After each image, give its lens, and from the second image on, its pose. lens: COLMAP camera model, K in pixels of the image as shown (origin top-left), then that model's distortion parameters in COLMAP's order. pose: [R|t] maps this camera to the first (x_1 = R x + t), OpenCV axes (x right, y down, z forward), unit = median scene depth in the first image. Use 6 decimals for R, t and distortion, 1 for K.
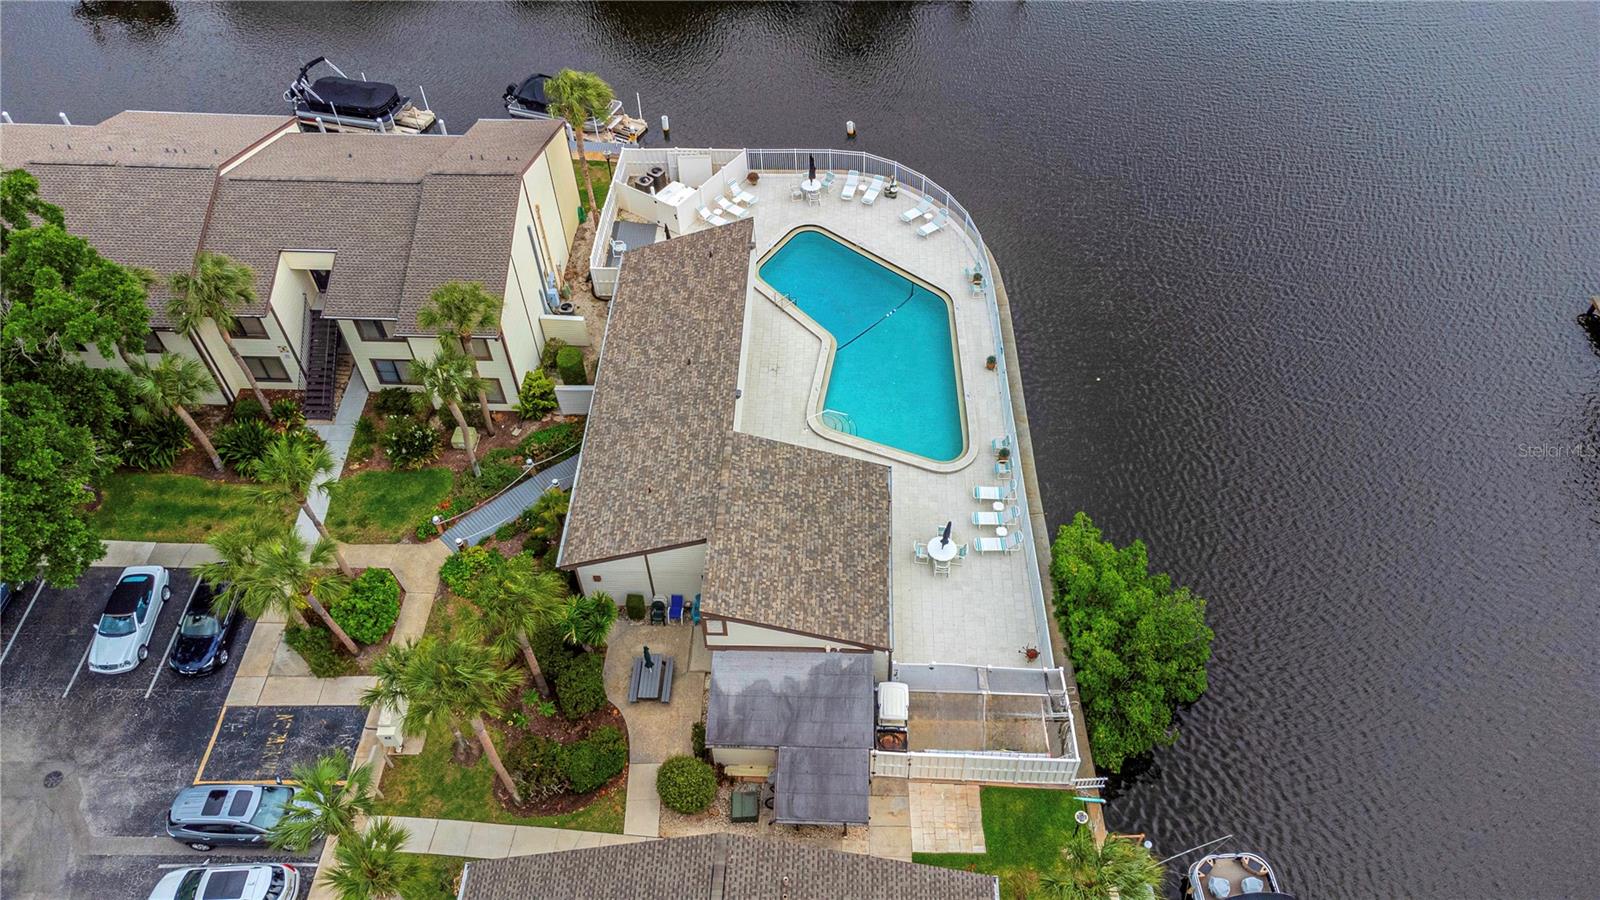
lens RADIAL K [[1167.6, 0, 792.1], [0, 1167.6, 450.7], [0, 0, 1]] dist [0.052014, -0.004787]
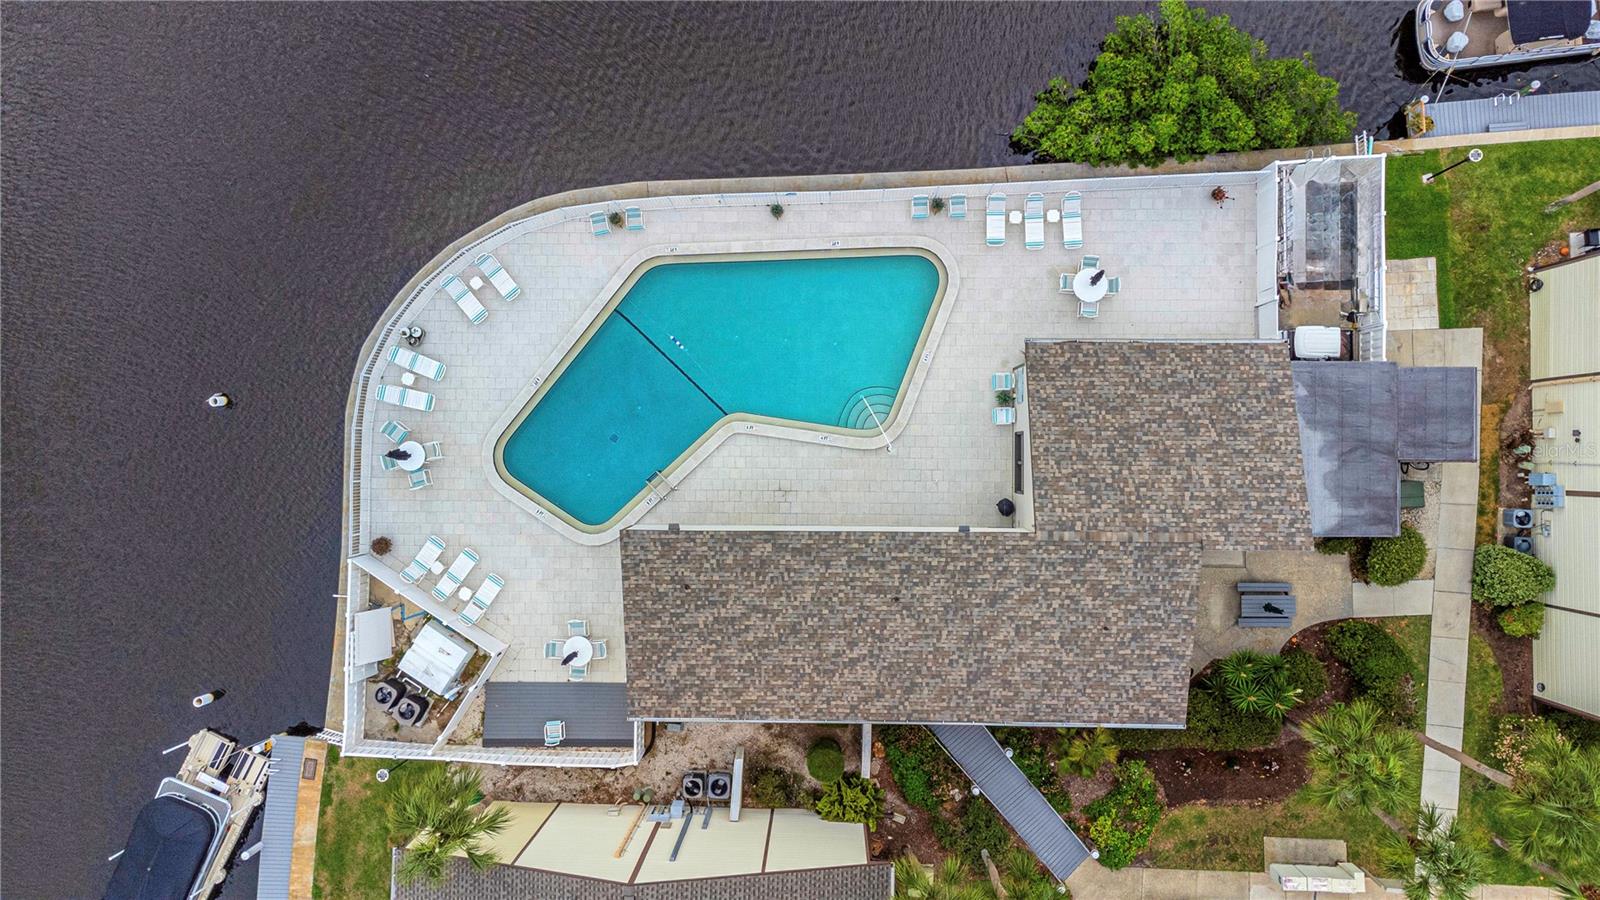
lens RADIAL K [[1167.6, 0, 792.1], [0, 1167.6, 450.7], [0, 0, 1]] dist [0.052014, -0.004787]
pose [[-0.037543, -0.998433, 0.041498, -0.022816], [0.782608, -0.003554, 0.622504, -0.663490], [-0.621381, 0.055848, 0.781515, 0.490643]]
